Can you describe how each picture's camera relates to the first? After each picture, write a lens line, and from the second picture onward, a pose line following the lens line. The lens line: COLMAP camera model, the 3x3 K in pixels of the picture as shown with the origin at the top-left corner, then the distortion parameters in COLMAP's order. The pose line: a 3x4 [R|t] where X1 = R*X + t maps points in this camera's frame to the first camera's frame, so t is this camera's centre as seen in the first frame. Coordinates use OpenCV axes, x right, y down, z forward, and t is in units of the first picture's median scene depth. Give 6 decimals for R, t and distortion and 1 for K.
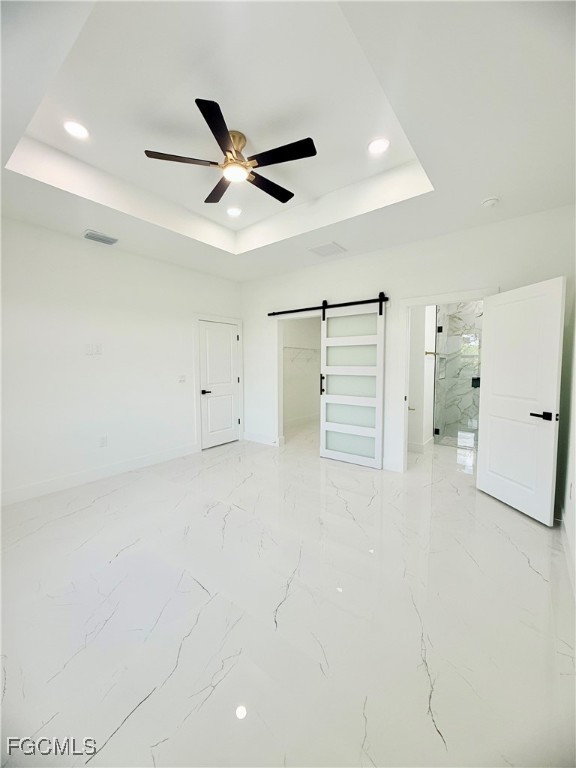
lens RADIAL K [[306.8, 0, 286.4], [0, 306.8, 382.7], [0, 0, 1]] dist [0.000301, 0.000818]
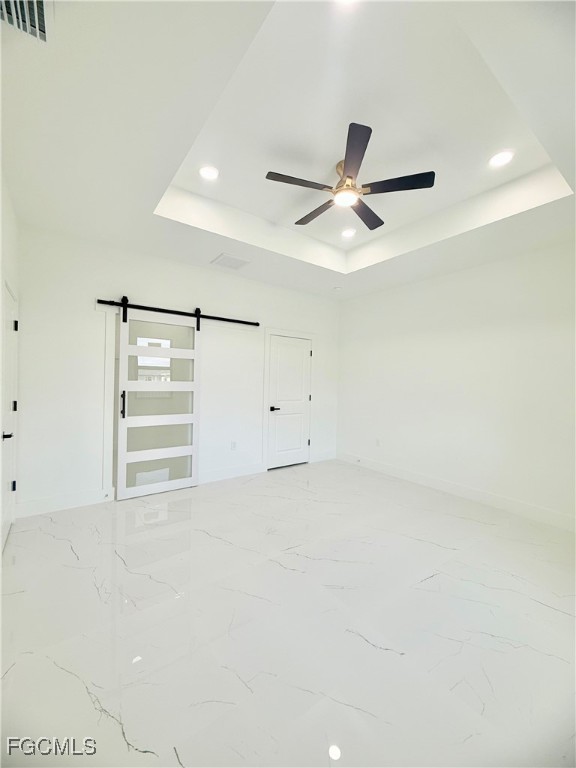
lens RADIAL K [[306.8, 0, 290.2], [0, 306.8, 382.2], [0, 0, 1]] dist [0.000301, 0.000818]
pose [[0.266295, -0.000171, 0.963892, -0.742352], [0.035464, 0.999325, -0.009621, -0.038888], [-0.963239, 0.036746, 0.266121, 0.569333]]
